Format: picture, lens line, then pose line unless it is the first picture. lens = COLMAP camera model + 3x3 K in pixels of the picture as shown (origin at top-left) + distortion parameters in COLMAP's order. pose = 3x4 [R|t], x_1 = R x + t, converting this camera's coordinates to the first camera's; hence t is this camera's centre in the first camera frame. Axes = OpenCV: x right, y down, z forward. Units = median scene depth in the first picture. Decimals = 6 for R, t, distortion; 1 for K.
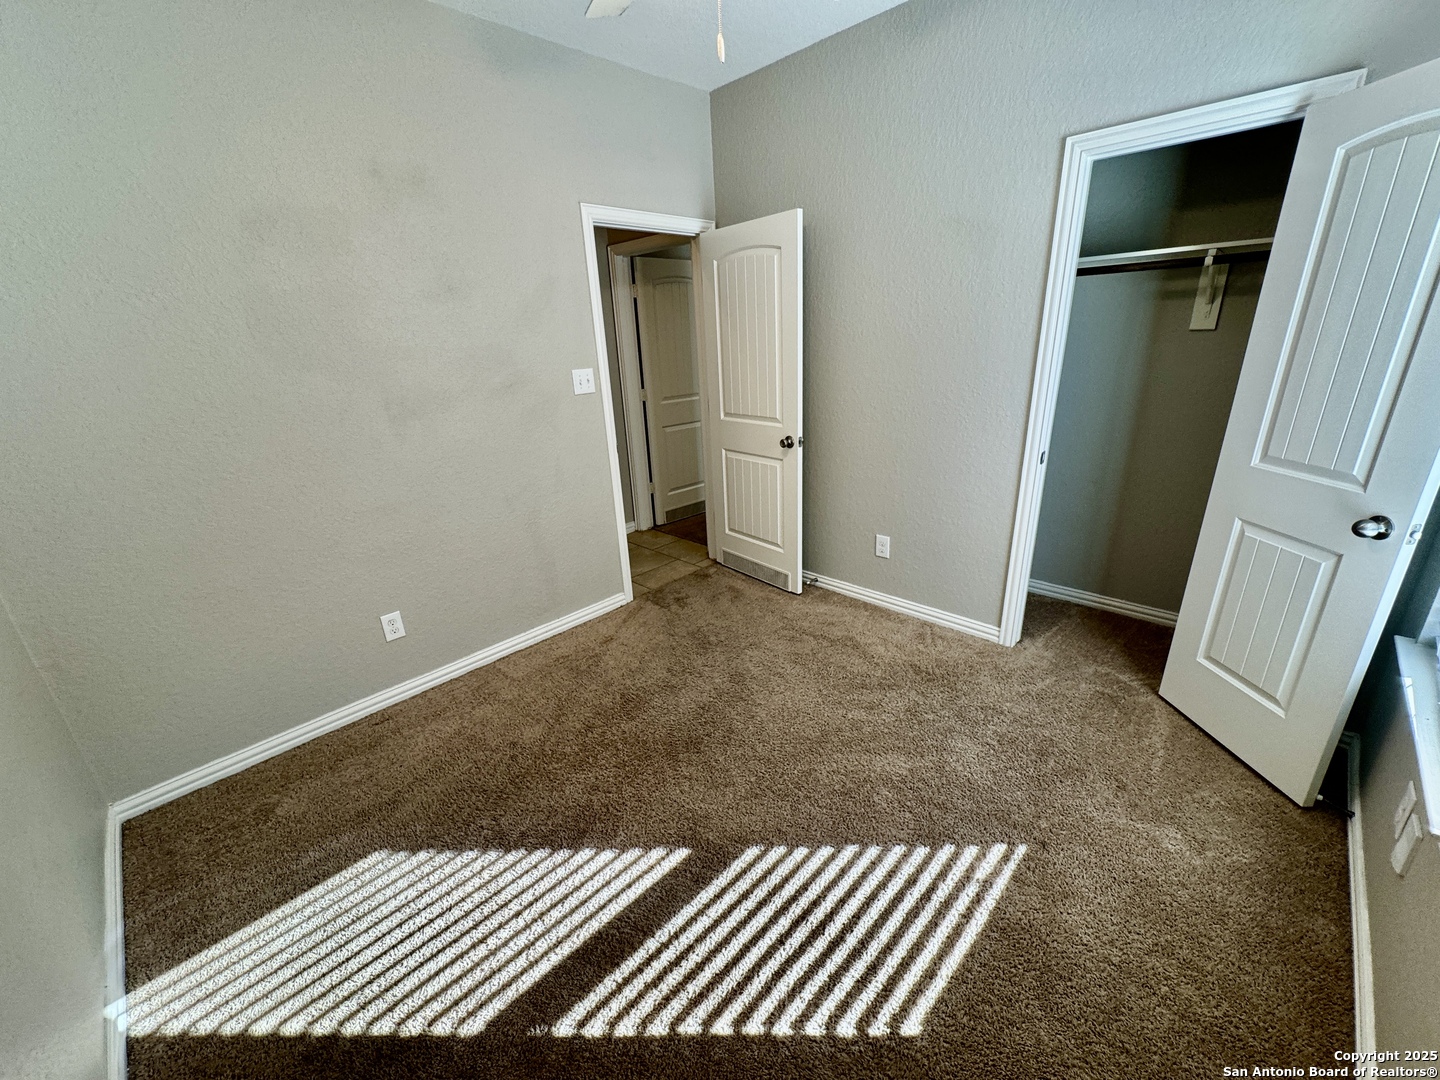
lens RADIAL K [[578.6, 0, 722.6], [0, 578.6, 539.0], [0, 0, 1]] dist [-0.003272, -0.000078]
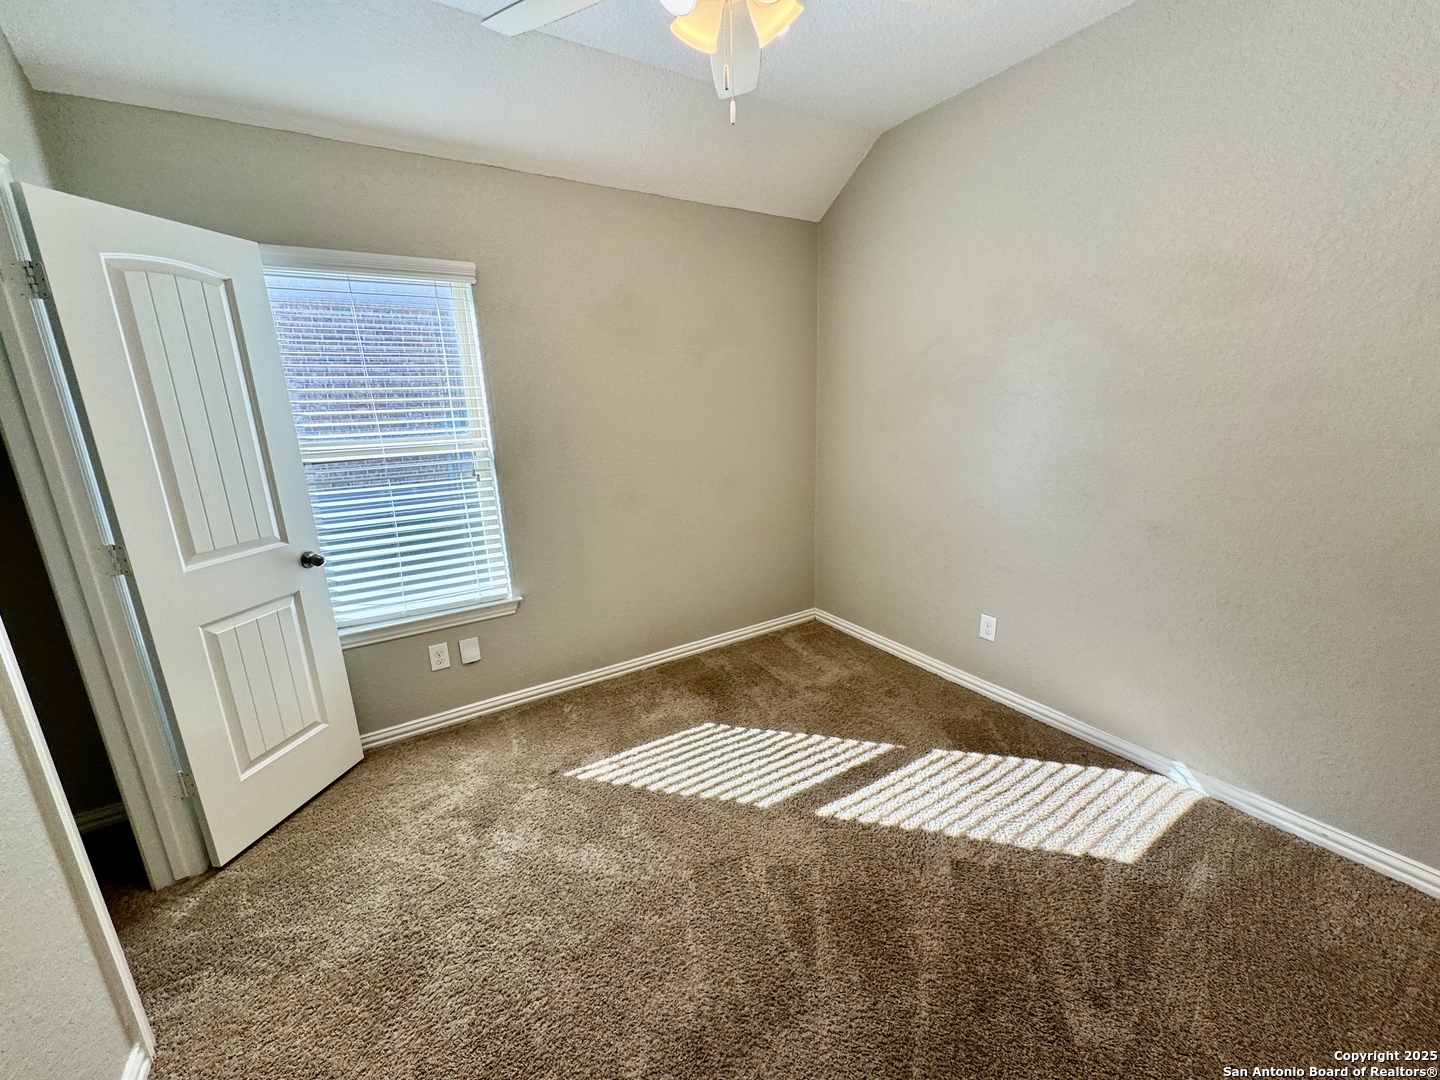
lens RADIAL K [[578.6, 0, 723.5], [0, 578.6, 543.9], [0, 0, 1]] dist [-0.003272, -0.000078]
pose [[-0.971893, 0.015311, 0.234923, -0.166529], [0.144967, 0.825175, 0.545958, -0.614616], [-0.185494, 0.564669, -0.804202, 1.758106]]
